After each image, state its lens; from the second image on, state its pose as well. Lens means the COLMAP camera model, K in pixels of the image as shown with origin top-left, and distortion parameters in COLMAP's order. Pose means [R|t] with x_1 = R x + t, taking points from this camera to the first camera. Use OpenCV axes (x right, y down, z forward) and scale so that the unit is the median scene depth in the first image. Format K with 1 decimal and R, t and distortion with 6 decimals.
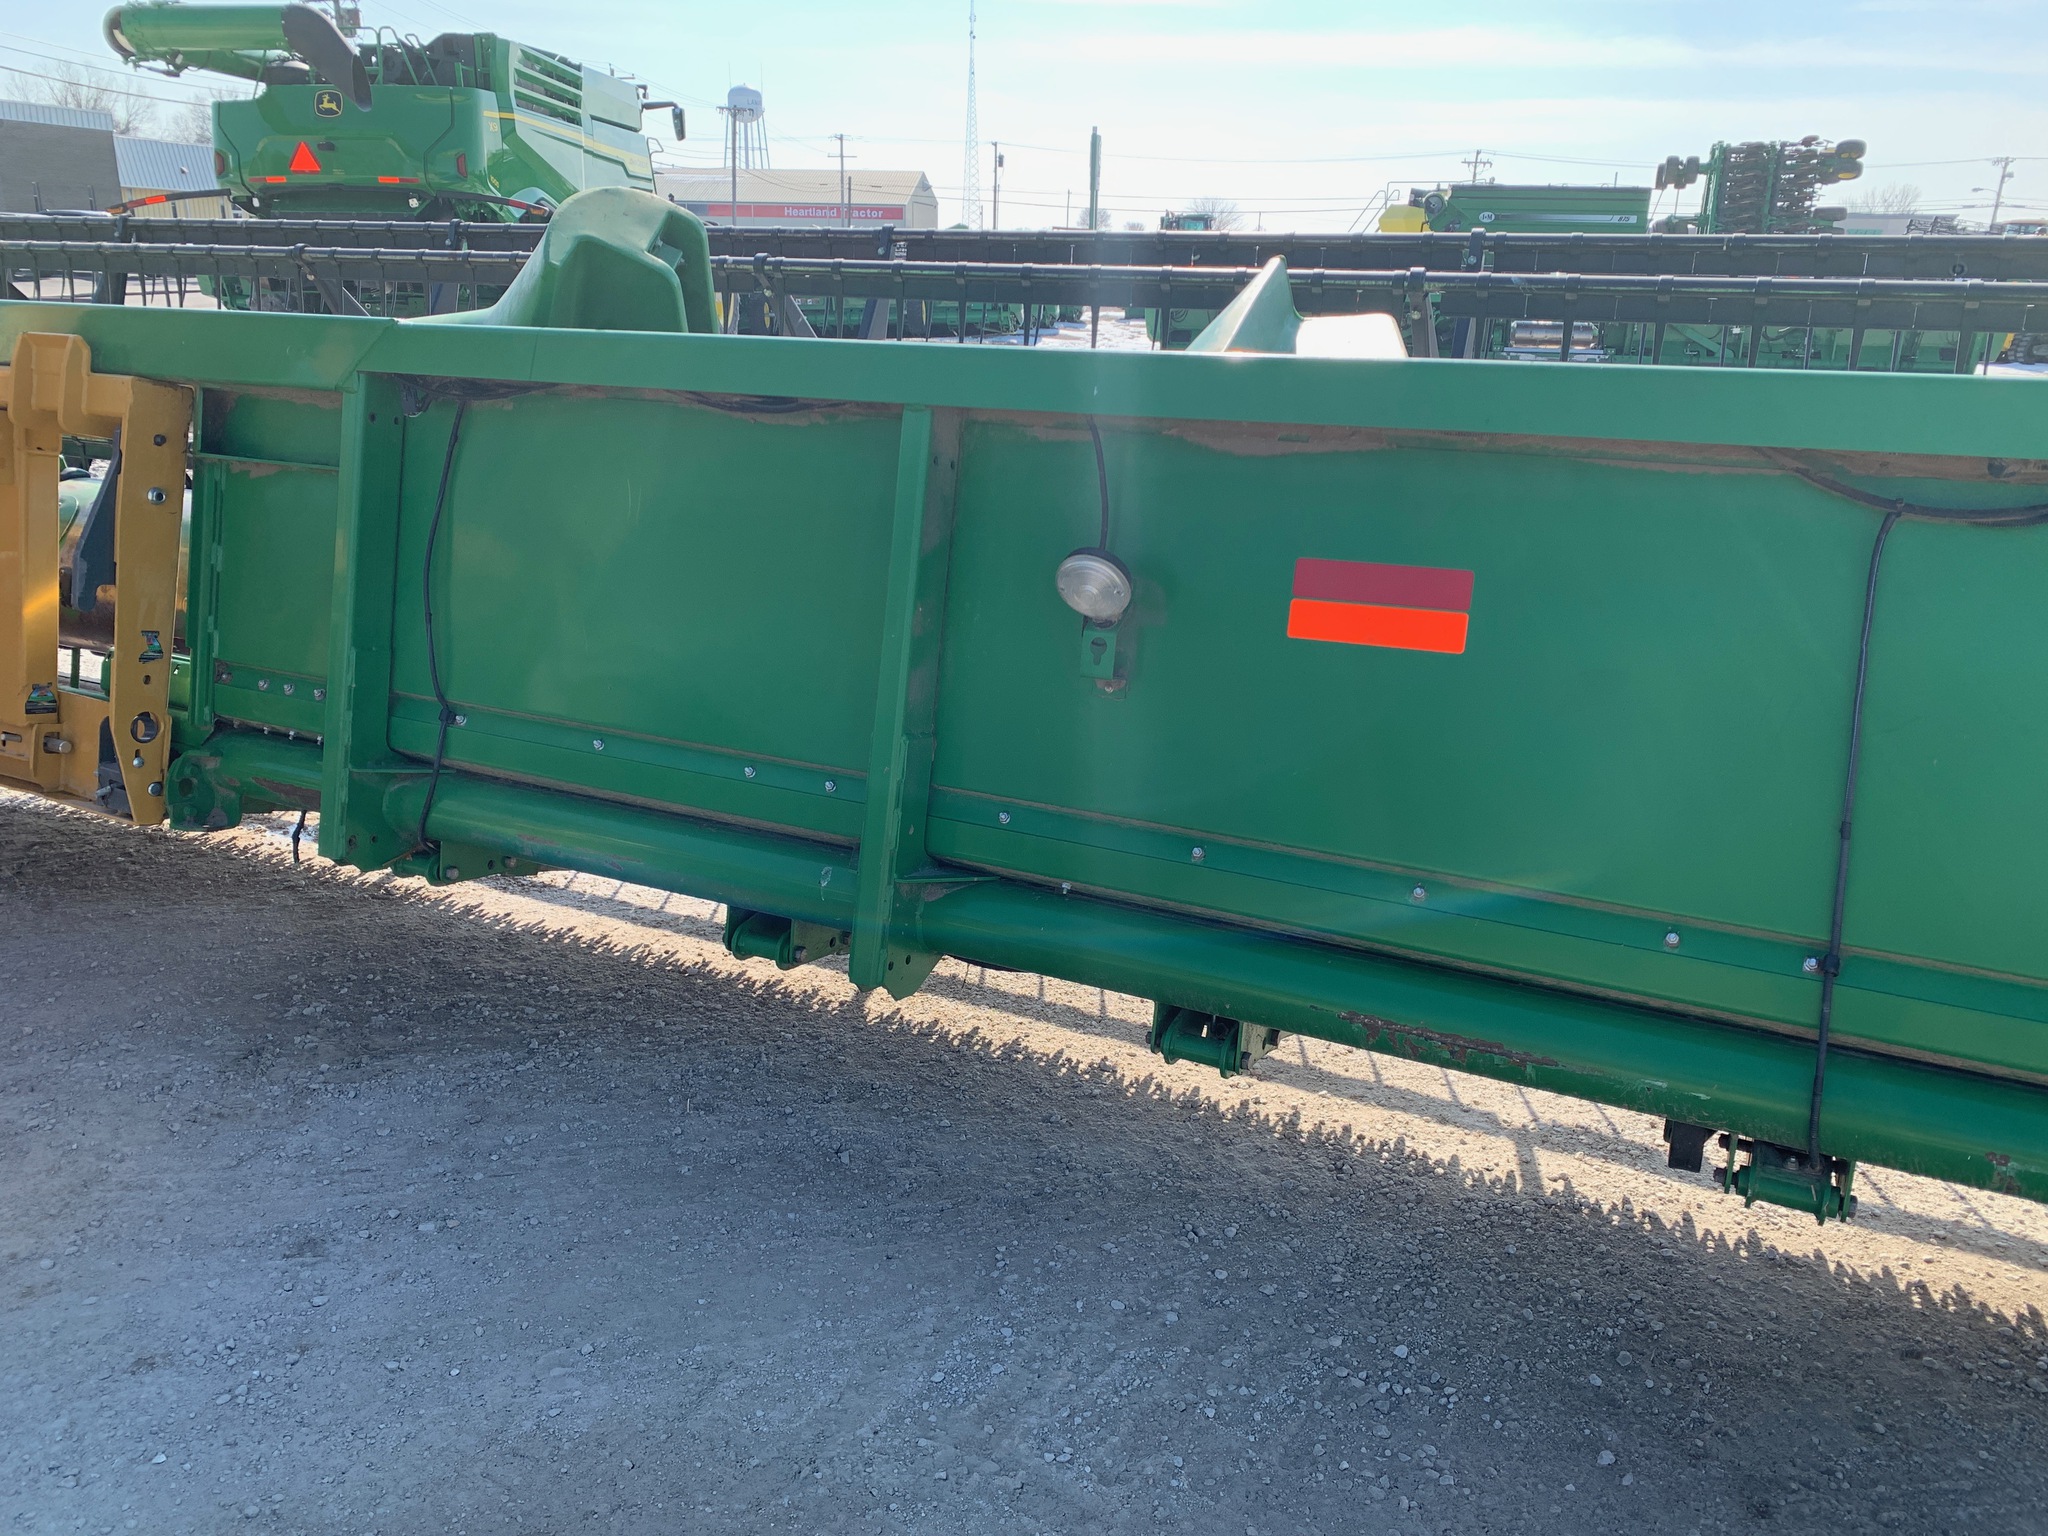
lens RADIAL K [[1557.8, 0, 1025.9], [0, 1557.8, 767.9], [0, 0, 1]] dist [0.024971, -0.017812]
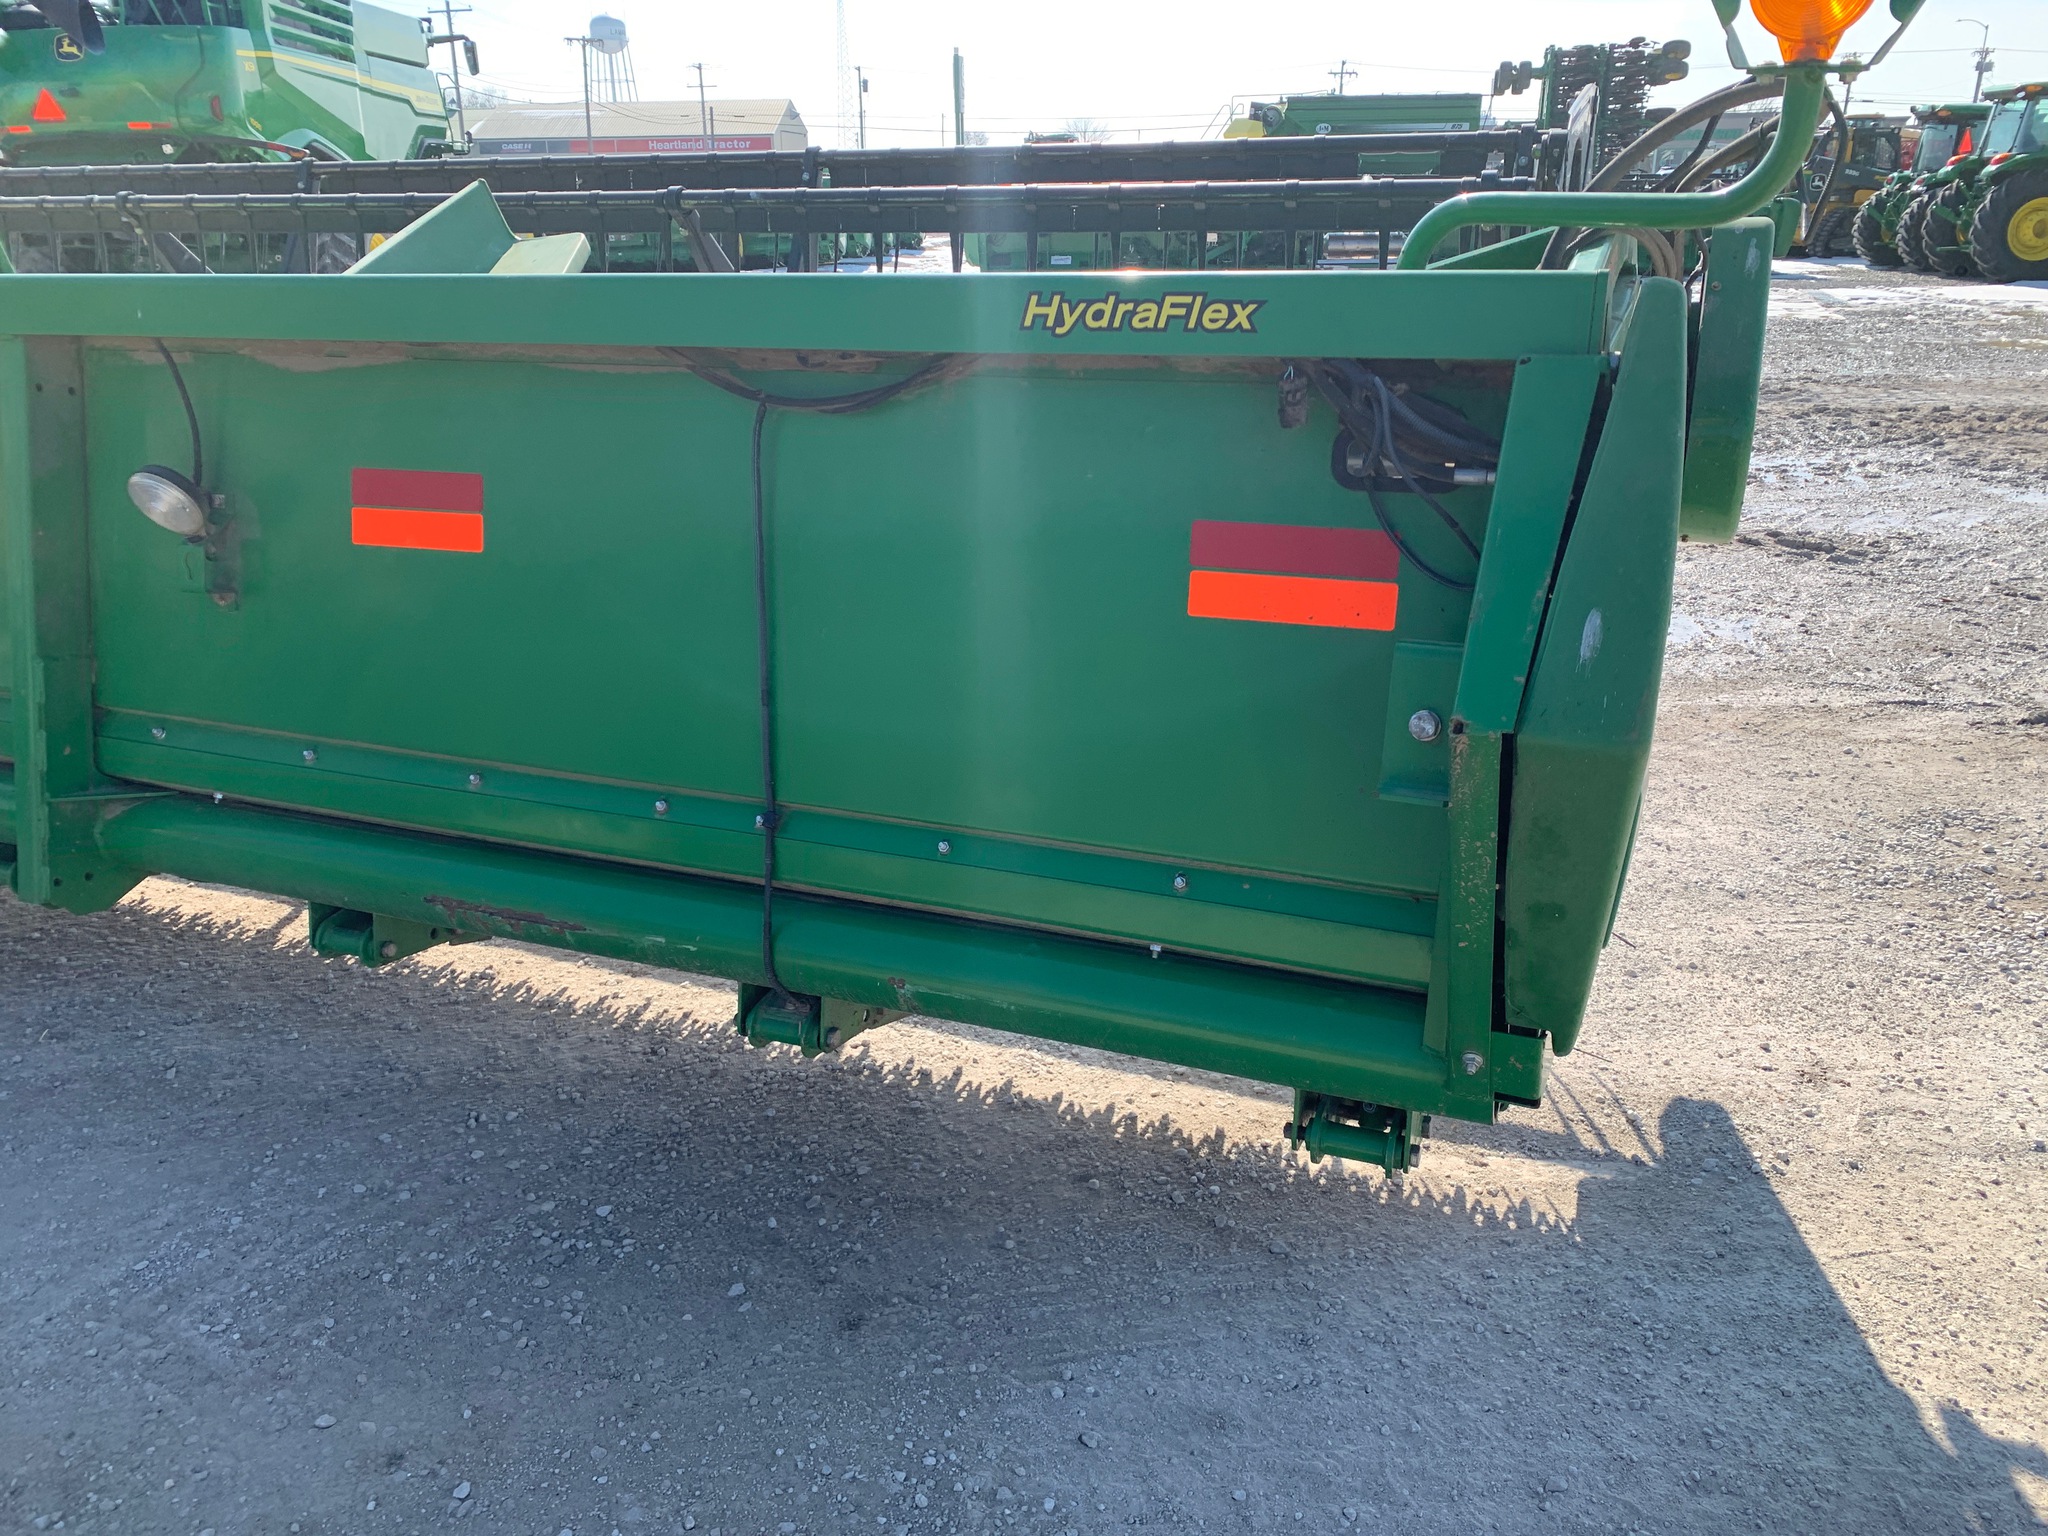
lens RADIAL K [[1557.8, 0, 1028.1], [0, 1557.8, 764.4], [0, 0, 1]] dist [0.024971, -0.017812]
pose [[0.996961, -0.055020, 0.055146, 0.059760], [0.052748, 0.997730, 0.041853, 0.004673], [-0.057324, -0.038817, 0.997601, -0.009222]]
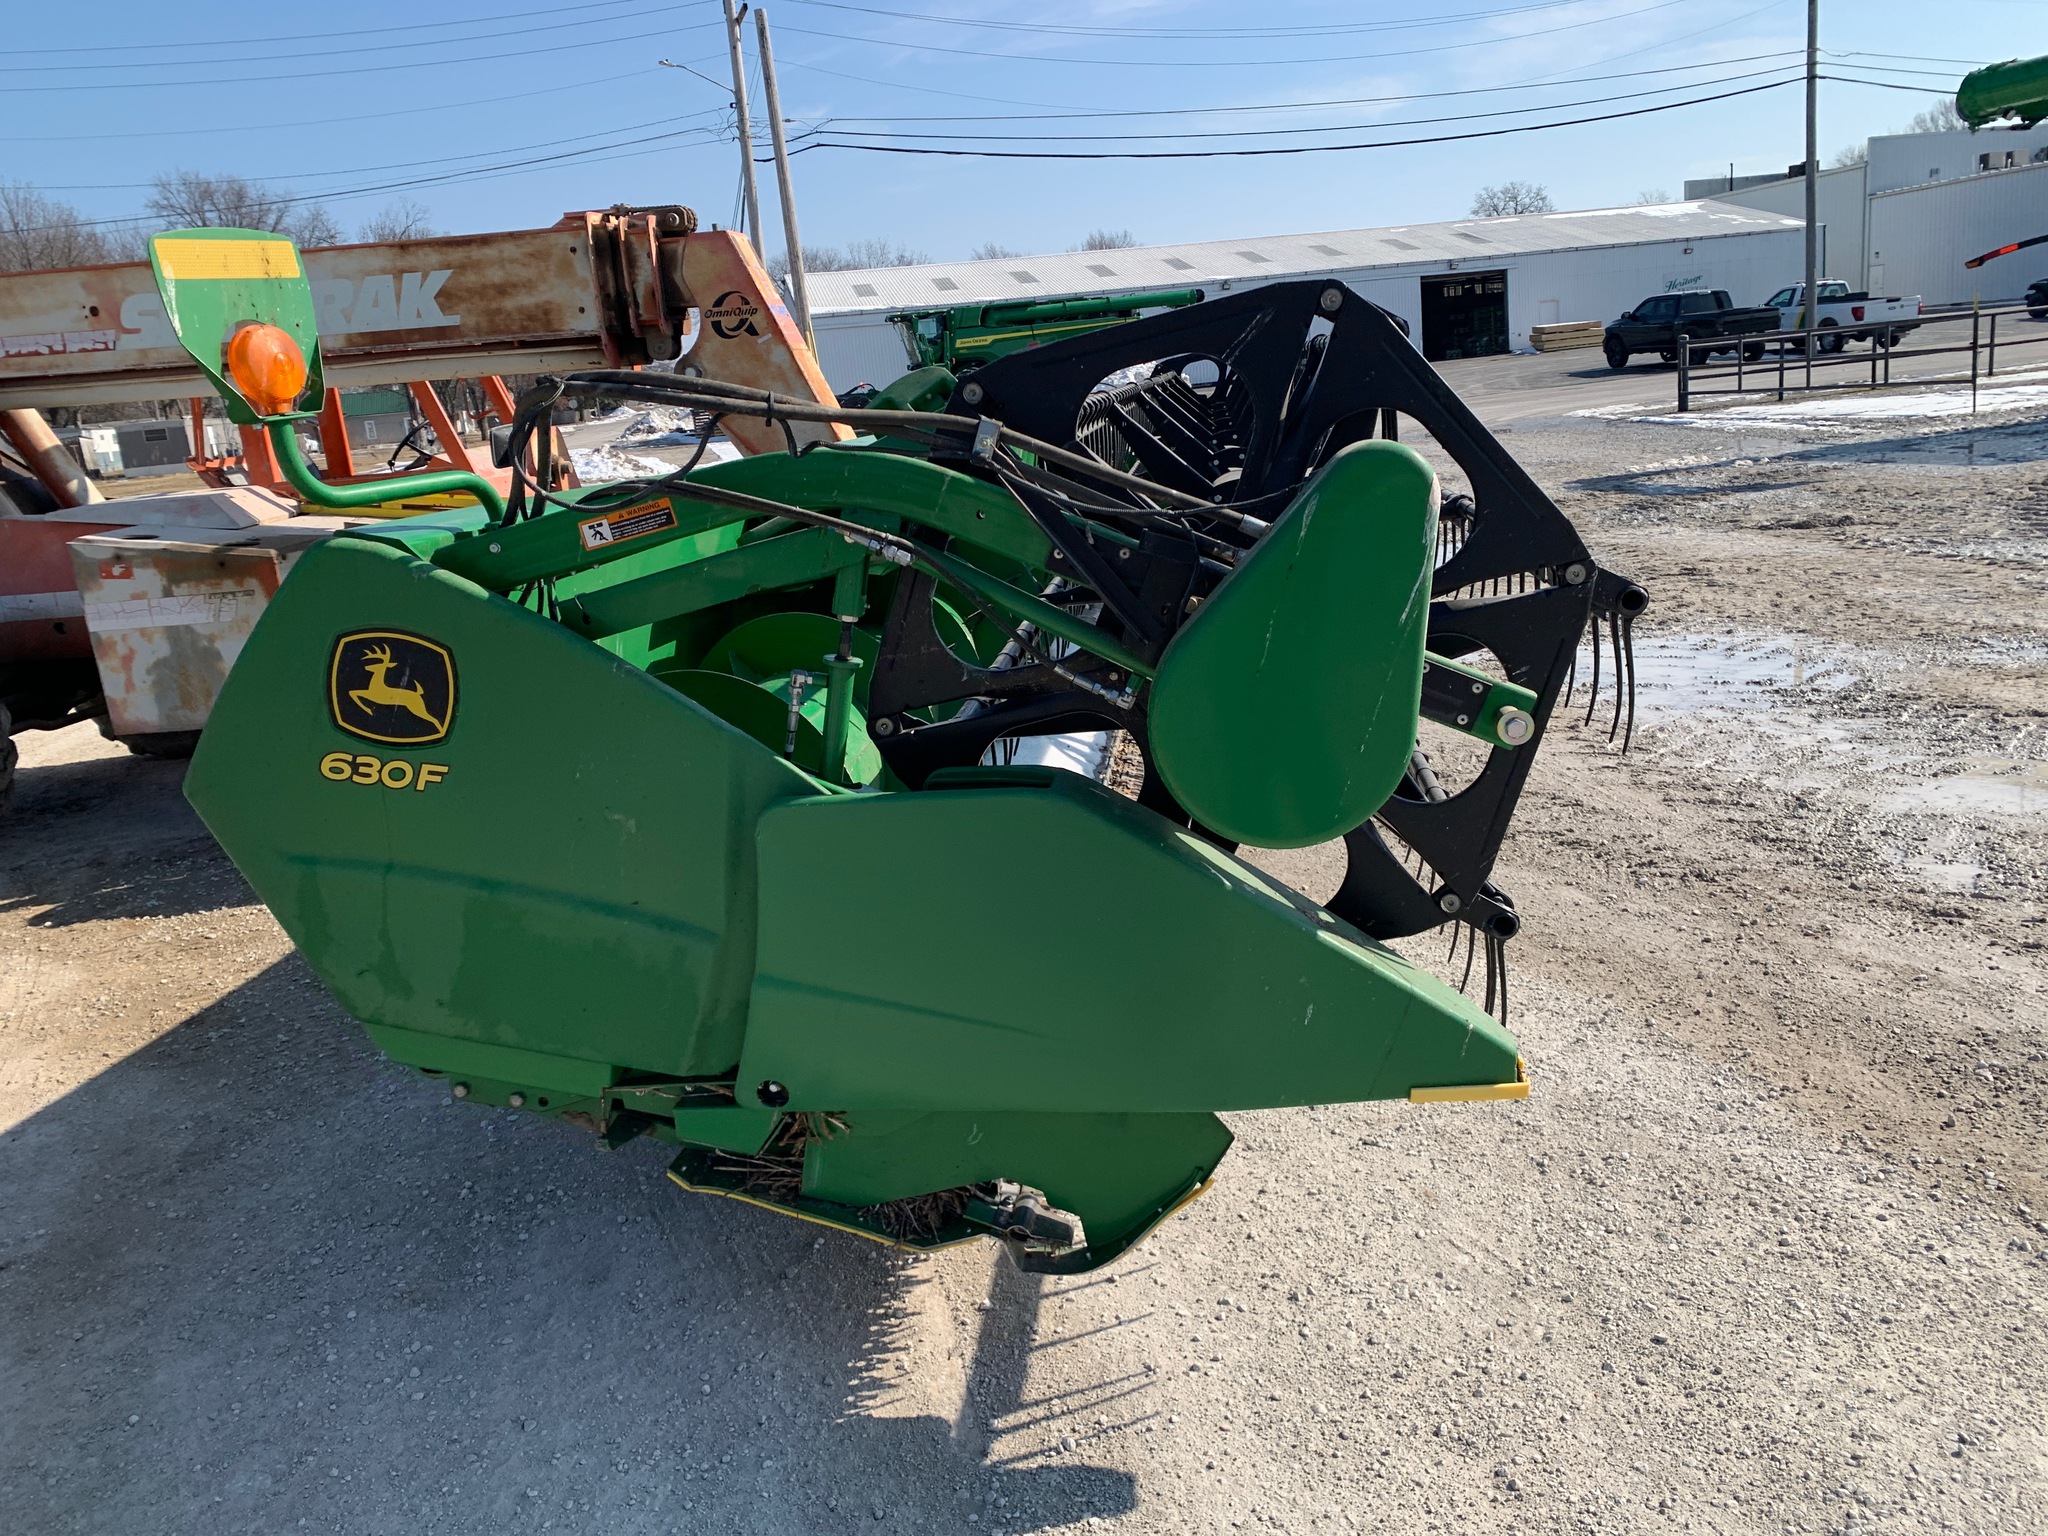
lens RADIAL K [[1557.8, 0, 1018.6], [0, 1557.8, 758.8], [0, 0, 1]] dist [0.024971, -0.017812]
pose [[0.341716, 0.175099, -0.923347, 0.230544], [-0.198525, 0.973768, 0.111190, -0.021668], [0.918596, 0.145313, 0.367514, 0.073170]]
